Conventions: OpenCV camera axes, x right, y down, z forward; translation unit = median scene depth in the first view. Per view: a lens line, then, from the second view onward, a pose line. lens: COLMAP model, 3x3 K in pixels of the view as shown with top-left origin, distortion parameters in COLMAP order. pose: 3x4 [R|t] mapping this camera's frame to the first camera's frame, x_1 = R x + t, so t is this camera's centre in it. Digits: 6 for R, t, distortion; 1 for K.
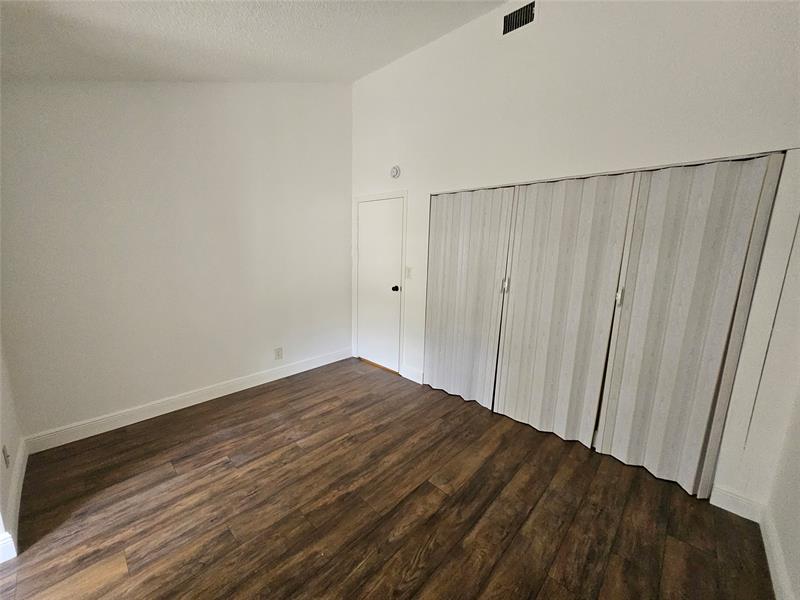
lens RADIAL K [[313.9, 0, 398.5], [0, 313.9, 300.6], [0, 0, 1]] dist [0.001371, -0.002308]
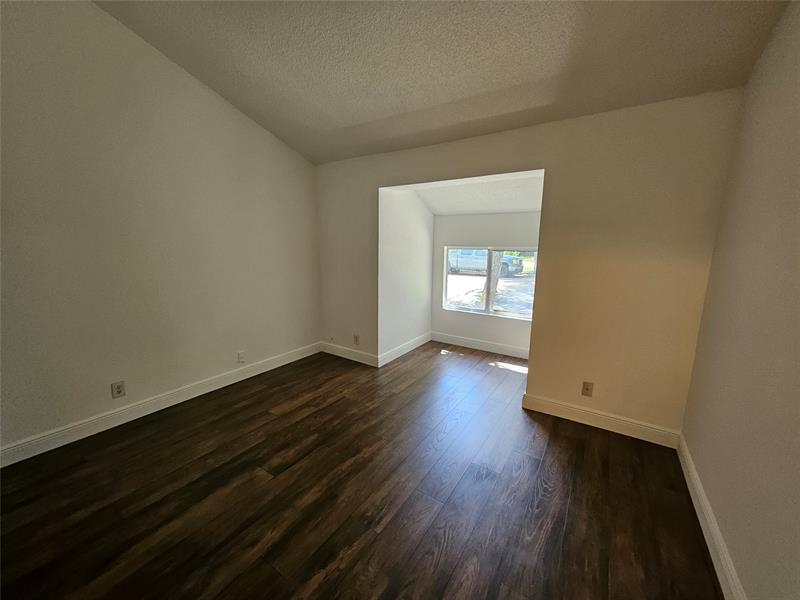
lens RADIAL K [[313.9, 0, 399.9], [0, 313.9, 299.3], [0, 0, 1]] dist [0.001371, -0.002308]
pose [[-0.984745, 0.011864, -0.173600, -0.128954], [-0.050205, 0.935872, 0.348745, -0.298002], [0.166605, 0.352141, -0.920999, 1.788293]]
